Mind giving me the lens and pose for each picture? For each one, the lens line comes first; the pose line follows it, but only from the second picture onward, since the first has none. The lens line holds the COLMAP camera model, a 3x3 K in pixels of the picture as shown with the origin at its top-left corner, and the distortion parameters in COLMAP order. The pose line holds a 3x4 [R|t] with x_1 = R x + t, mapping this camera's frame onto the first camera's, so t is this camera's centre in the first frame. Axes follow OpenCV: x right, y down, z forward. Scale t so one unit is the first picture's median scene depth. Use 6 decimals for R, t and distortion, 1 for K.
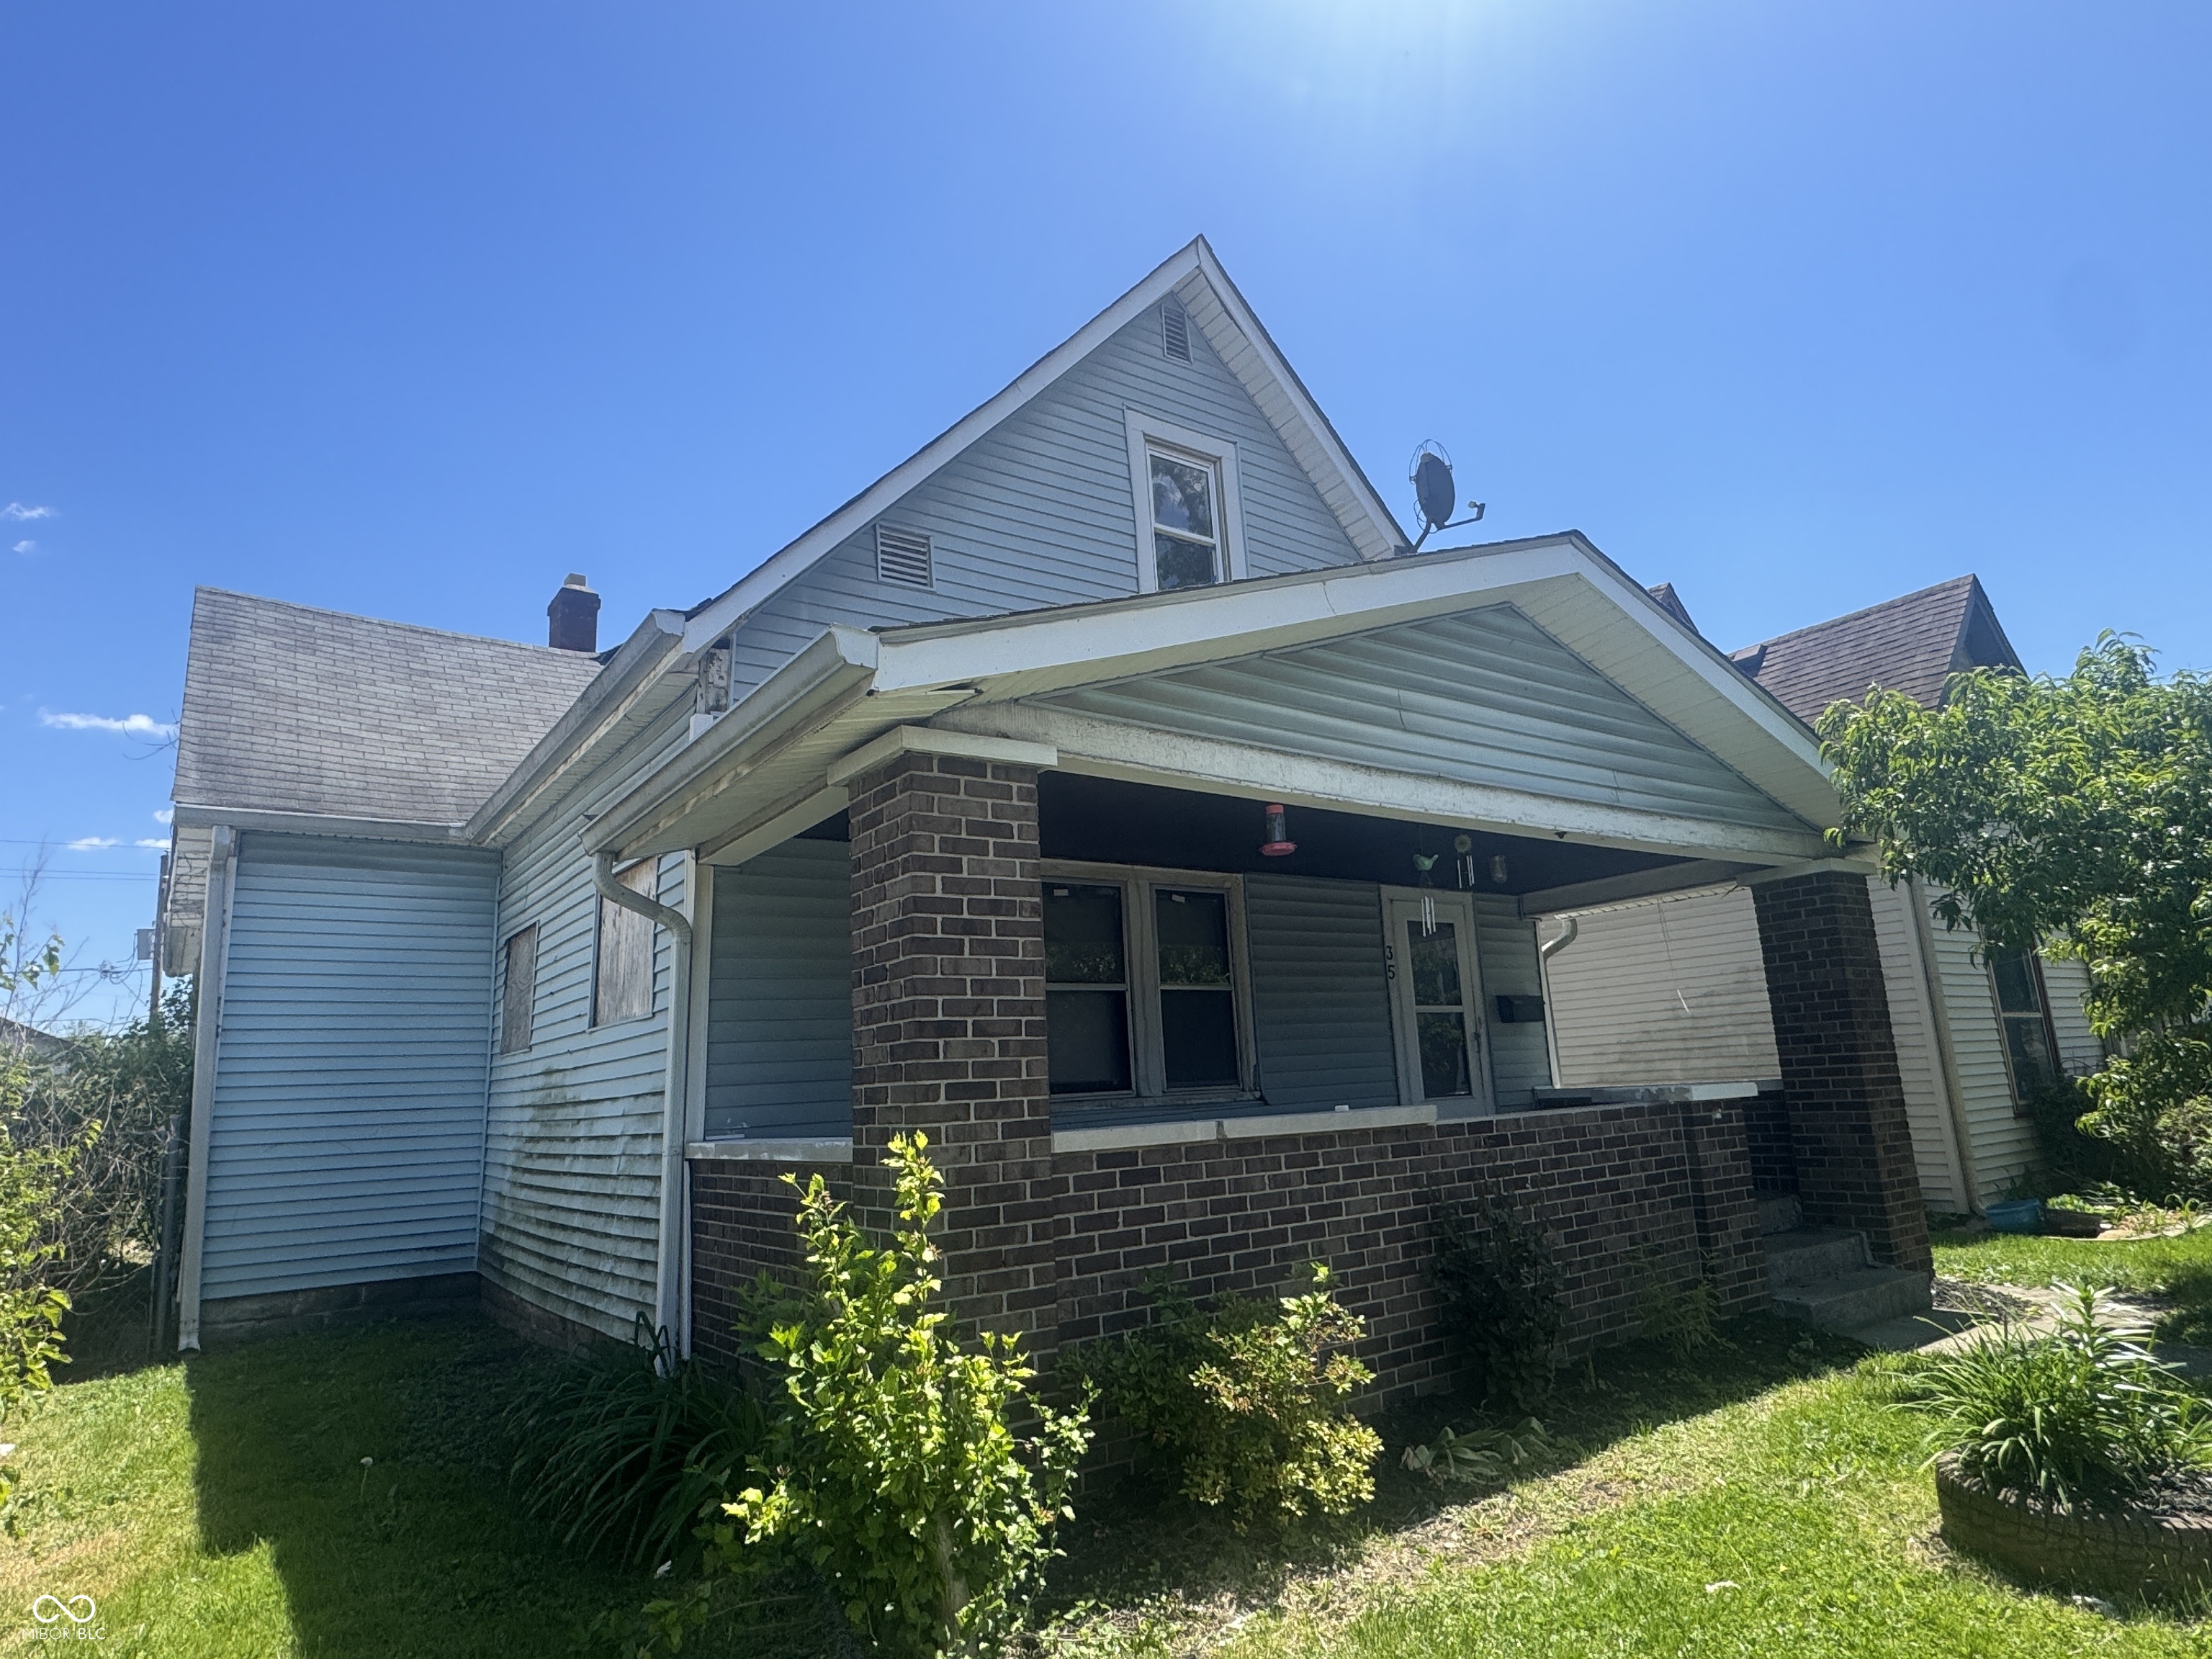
lens RADIAL K [[1277.2, 0, 1106.0], [0, 1277.2, 829.5], [0, 0, 1]] dist [0.003754, 0.000410]
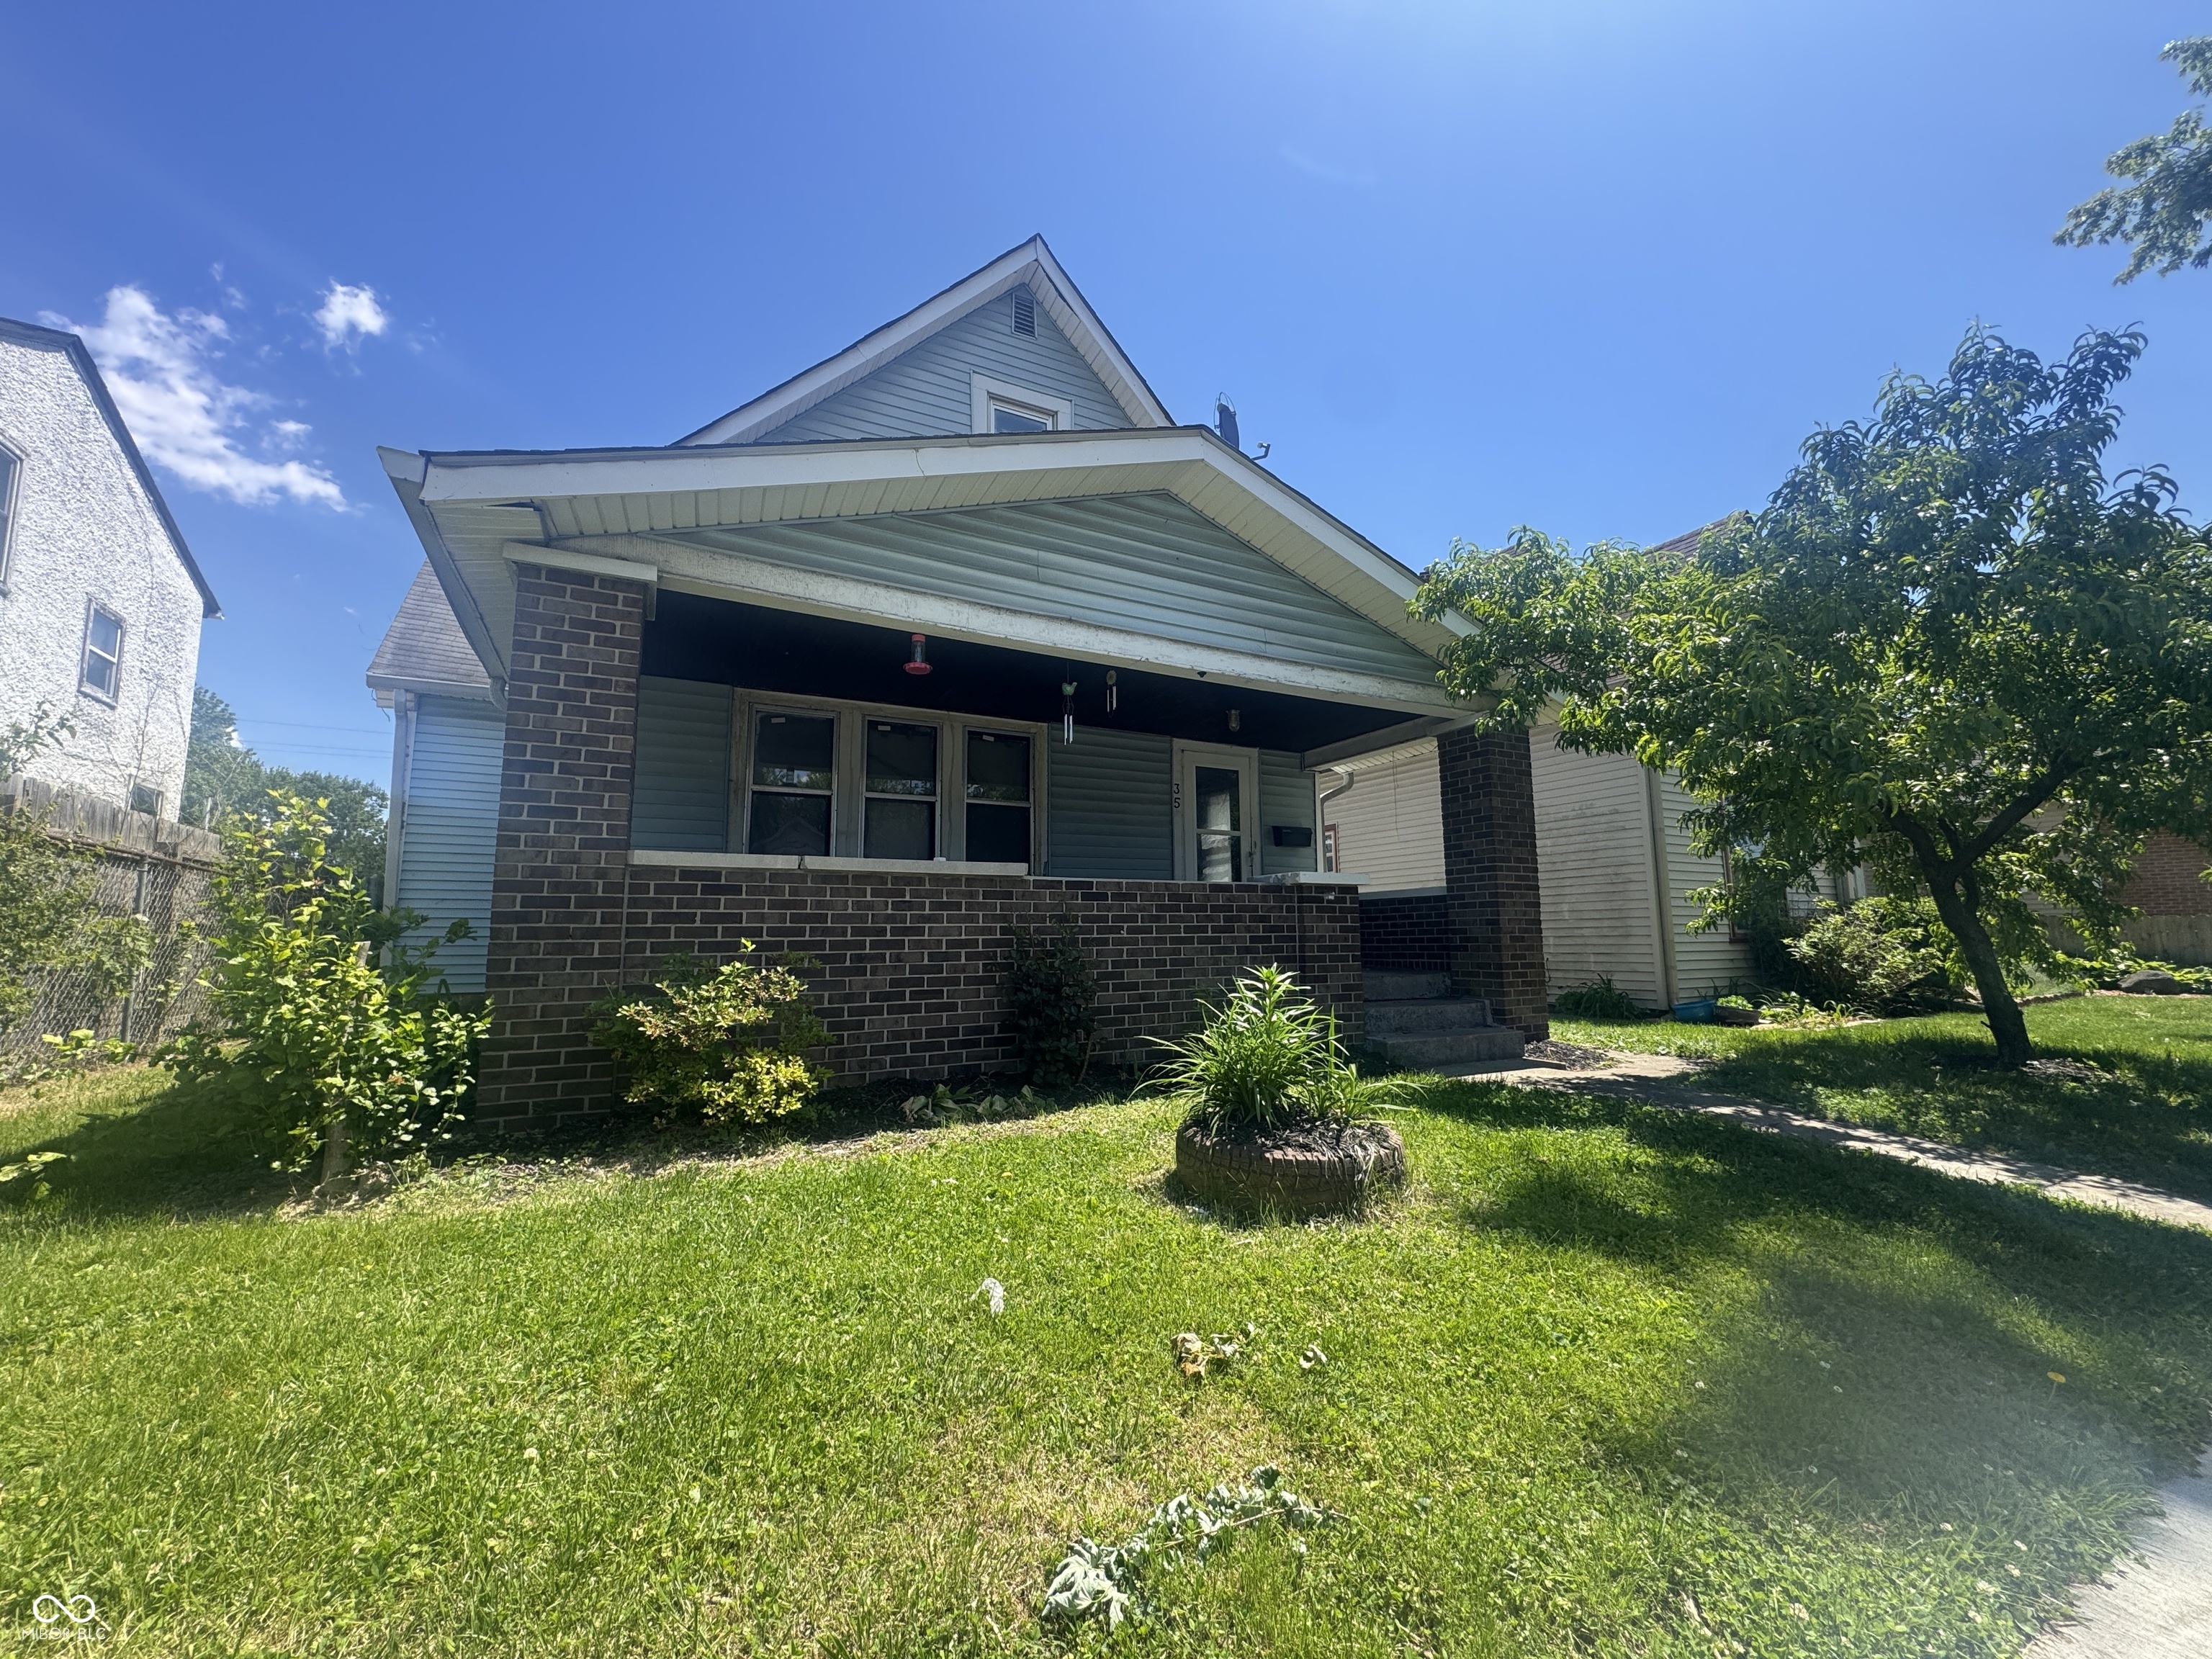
lens RADIAL K [[887.5, 0, 1106.0], [0, 887.5, 829.5], [0, 0, 1]] dist [-0.001028, 0.000040]
pose [[0.990101, 0.024964, -0.138116, 0.387705], [-0.013340, 0.996338, 0.084459, 0.085537], [0.139719, -0.081781, 0.986808, 0.092294]]
